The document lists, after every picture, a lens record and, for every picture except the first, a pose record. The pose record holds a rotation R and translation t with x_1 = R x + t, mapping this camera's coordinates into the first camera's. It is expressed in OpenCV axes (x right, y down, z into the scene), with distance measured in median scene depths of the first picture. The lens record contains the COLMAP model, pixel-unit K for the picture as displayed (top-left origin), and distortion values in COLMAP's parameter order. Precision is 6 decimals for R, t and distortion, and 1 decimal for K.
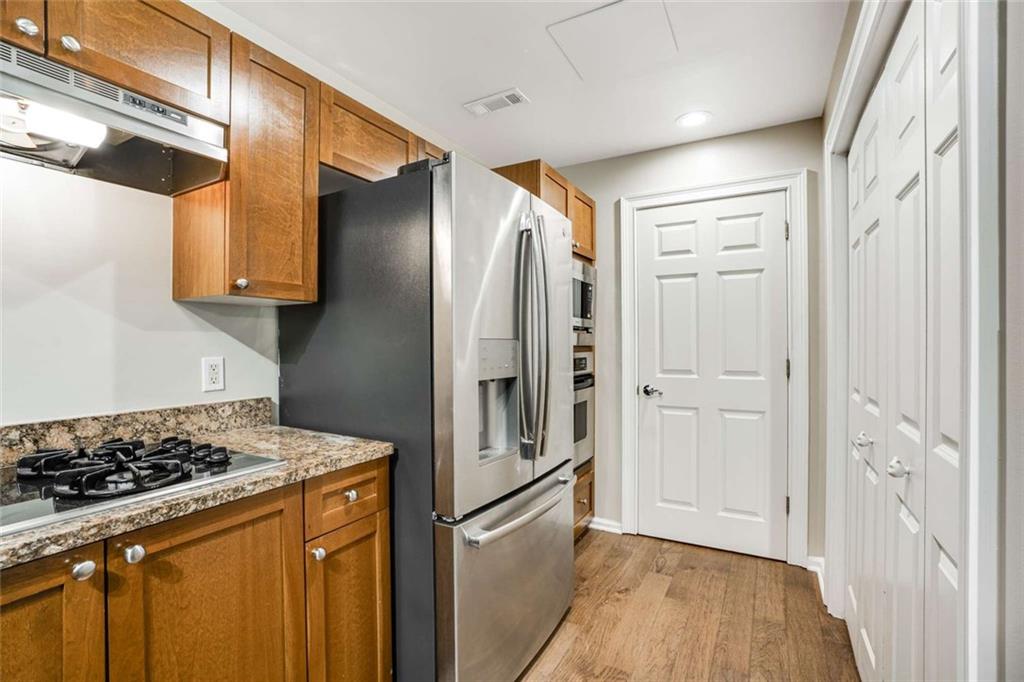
lens RADIAL K [[462.1, 0, 505.6], [0, 462.1, 340.9], [0, 0, 1]] dist [-0.039222, 0.010935]
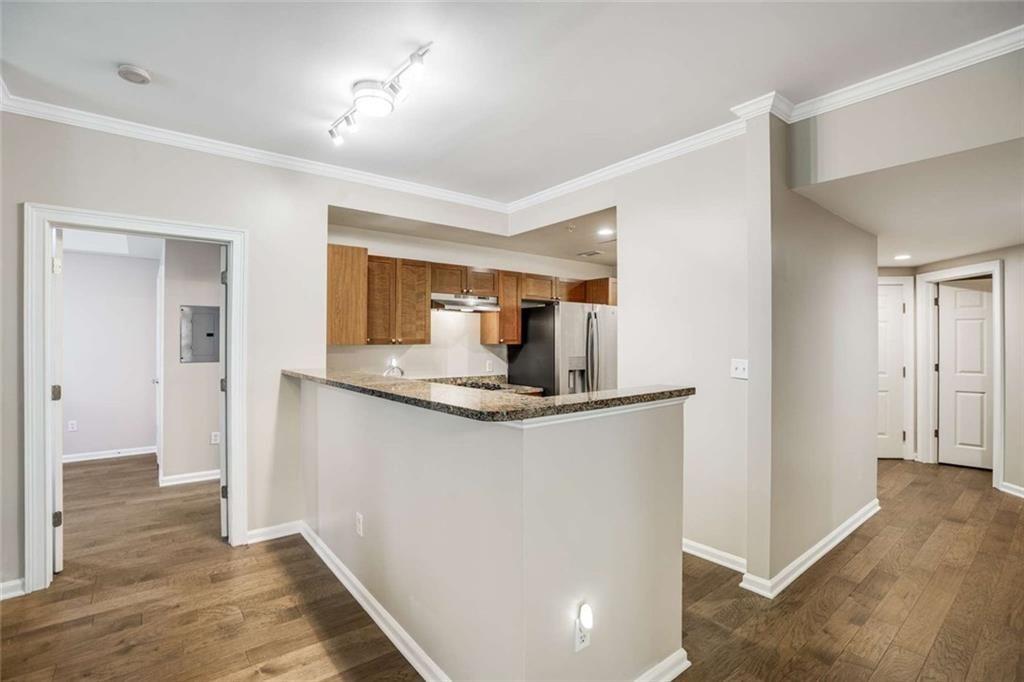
lens RADIAL K [[462.1, 0, 507.1], [0, 462.1, 339.1], [0, 0, 1]] dist [-0.039222, 0.010935]
pose [[0.926863, 0.001671, -0.375396, 0.789483], [-0.003906, 0.999979, -0.005194, -0.116830], [0.375380, 0.006281, 0.926850, -2.255694]]
